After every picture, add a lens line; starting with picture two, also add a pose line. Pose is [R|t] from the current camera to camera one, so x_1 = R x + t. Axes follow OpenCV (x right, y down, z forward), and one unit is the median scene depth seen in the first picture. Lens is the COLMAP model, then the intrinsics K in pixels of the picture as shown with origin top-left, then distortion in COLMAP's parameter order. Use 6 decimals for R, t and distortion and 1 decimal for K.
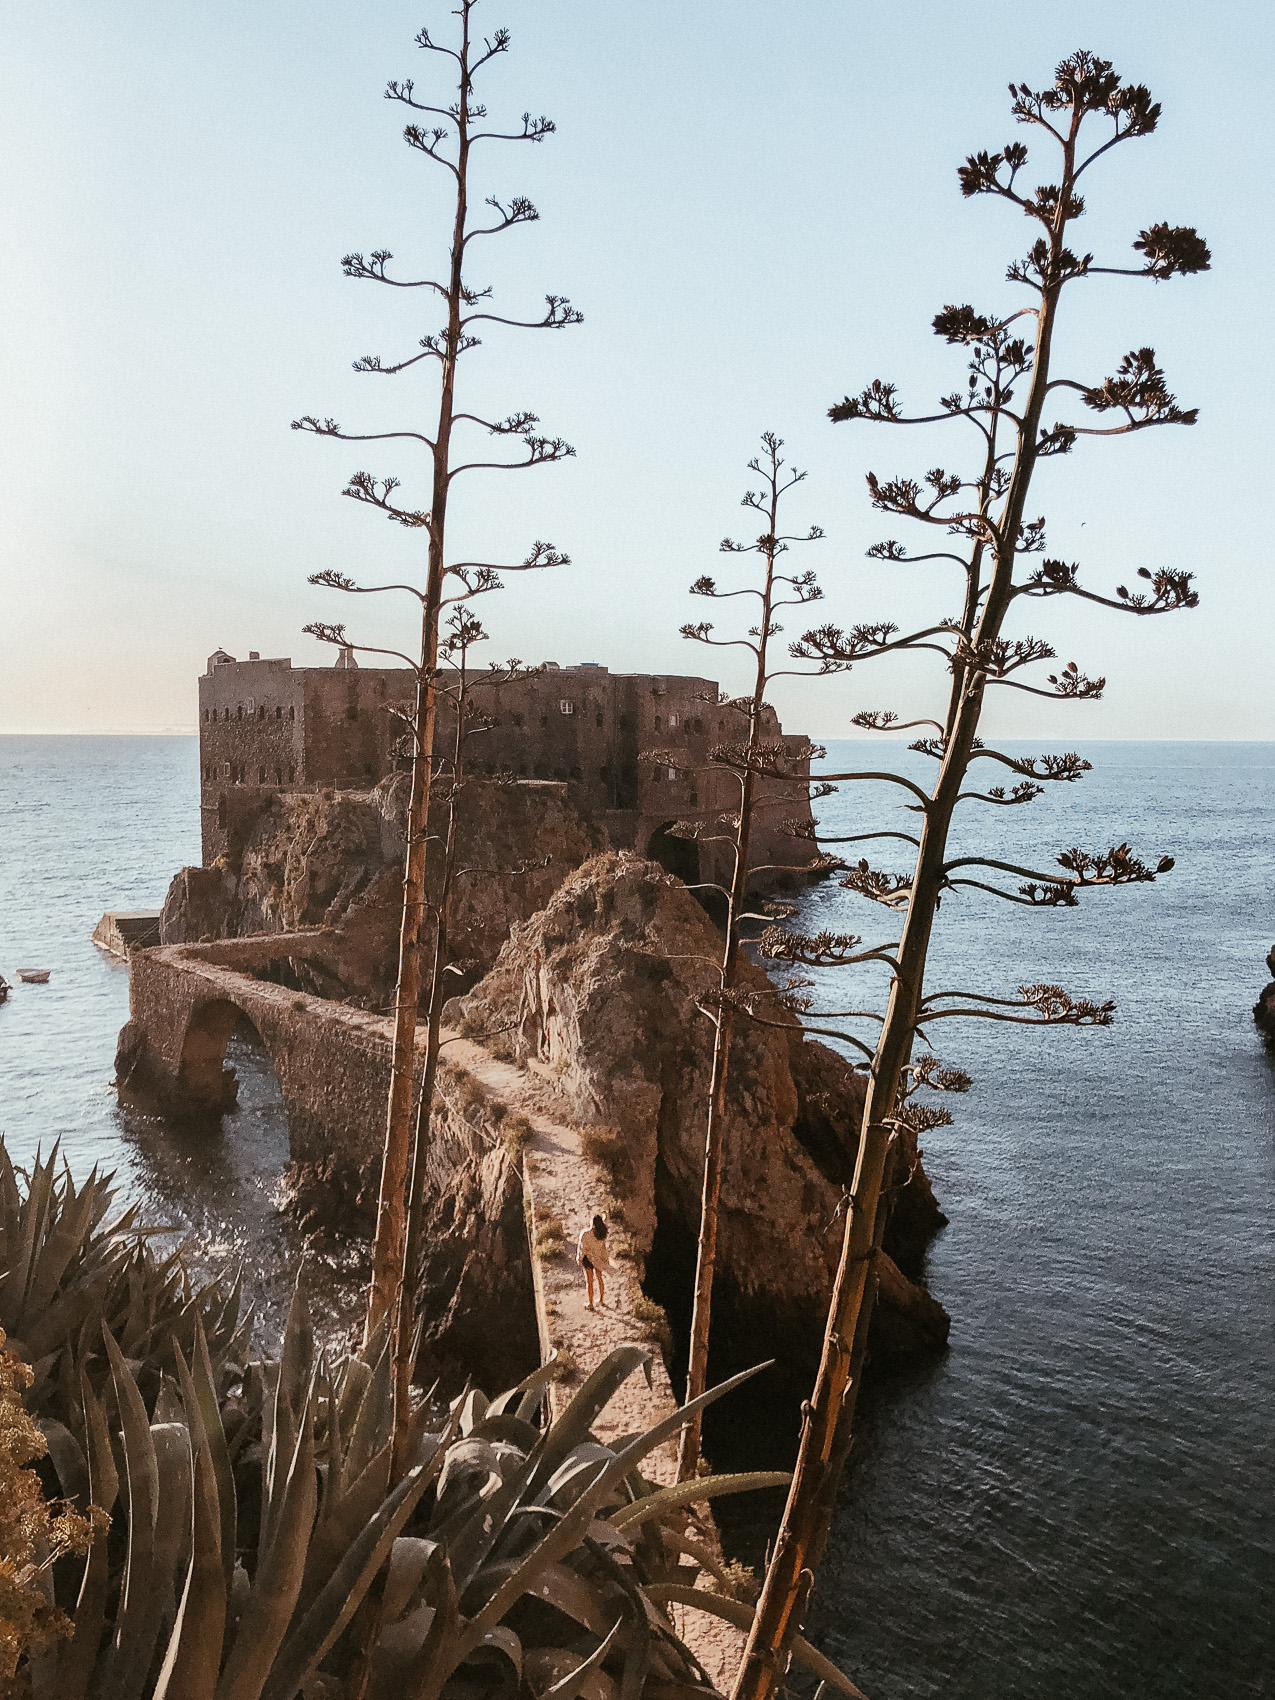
lens RADIAL K [[1487.4, 0, 637.5], [0, 1487.4, 850.0], [0, 0, 1]] dist [0.088512, -0.009832]
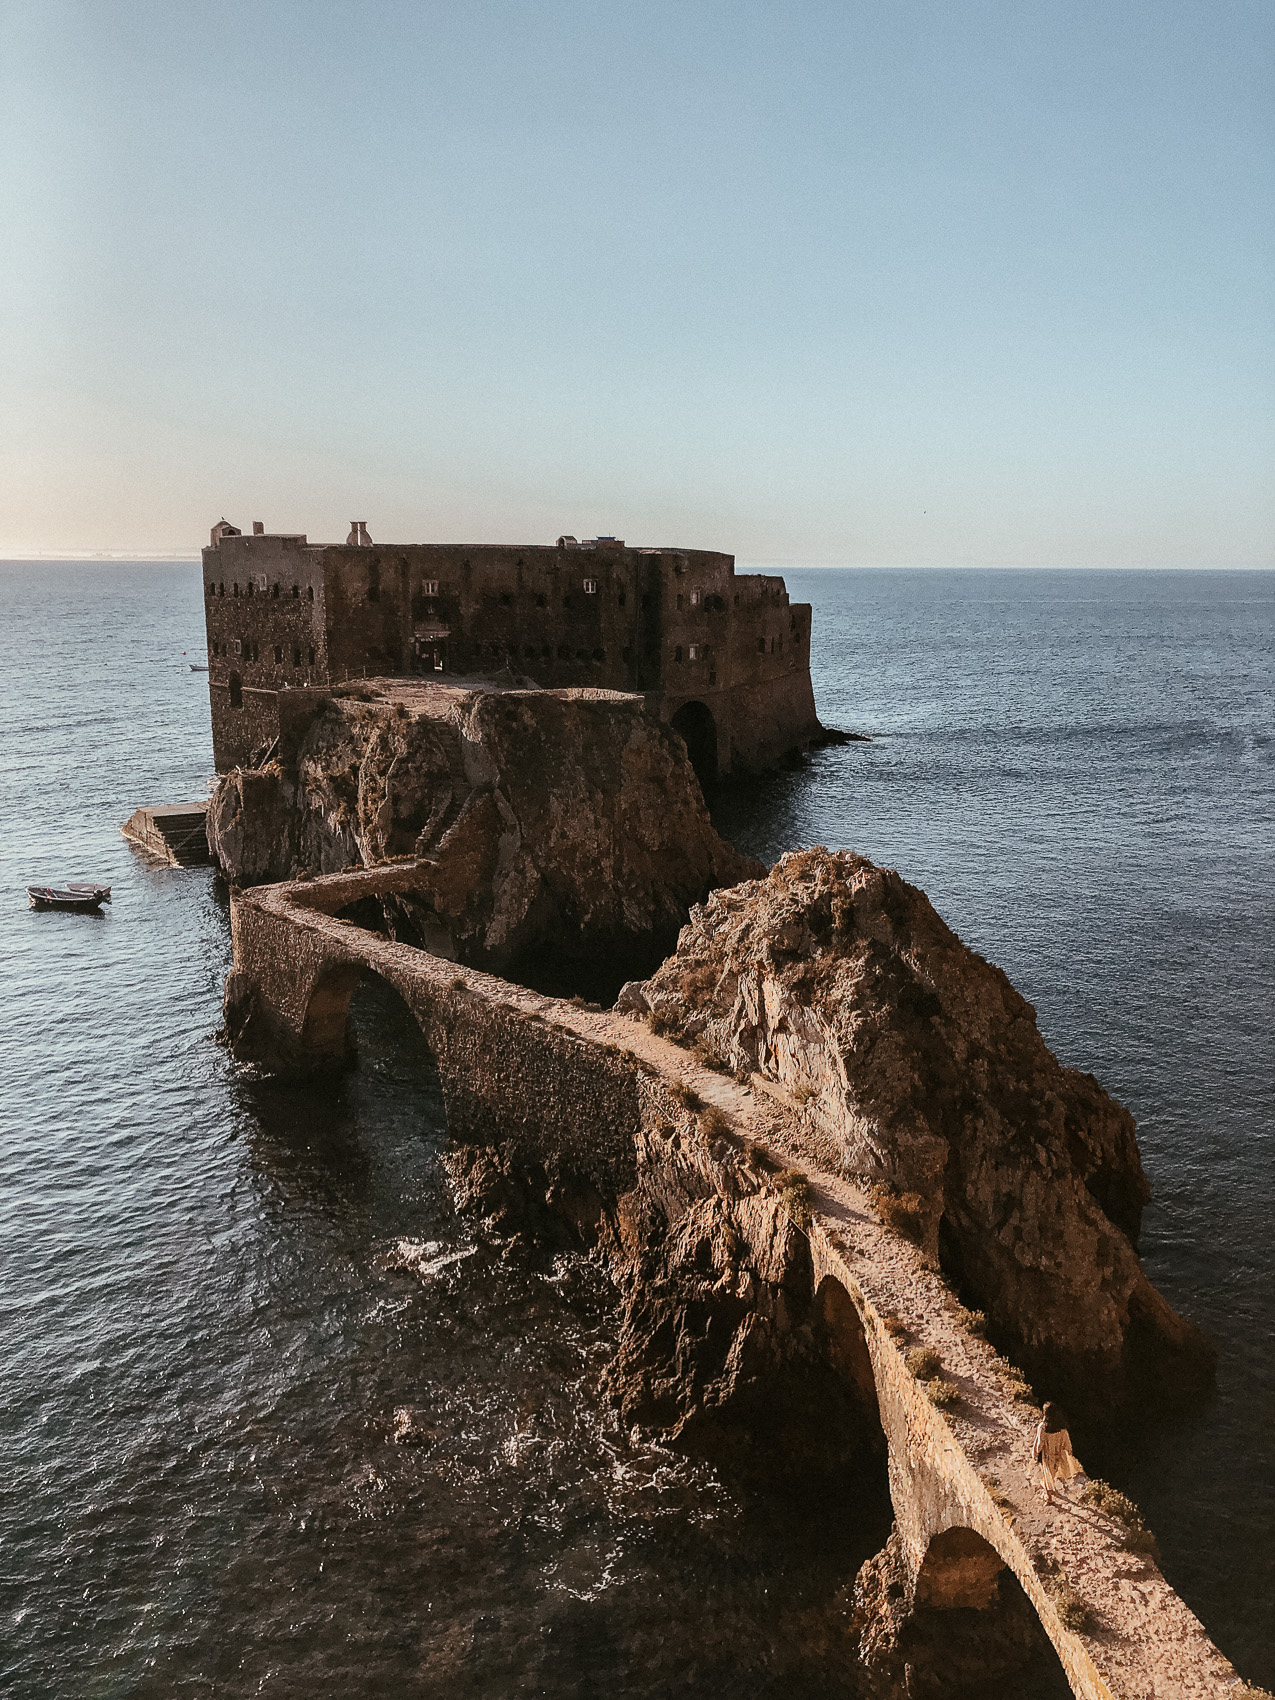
lens RADIAL K [[1421.4, 0, 637.5], [0, 1421.4, 850.0], [0, 0, 1]] dist [0.190533, -0.582728]
pose [[0.998791, -0.010224, 0.048080, -0.163025], [0.004279, 0.992500, 0.122168, -0.098482], [-0.048969, -0.121814, 0.991344, 0.099829]]
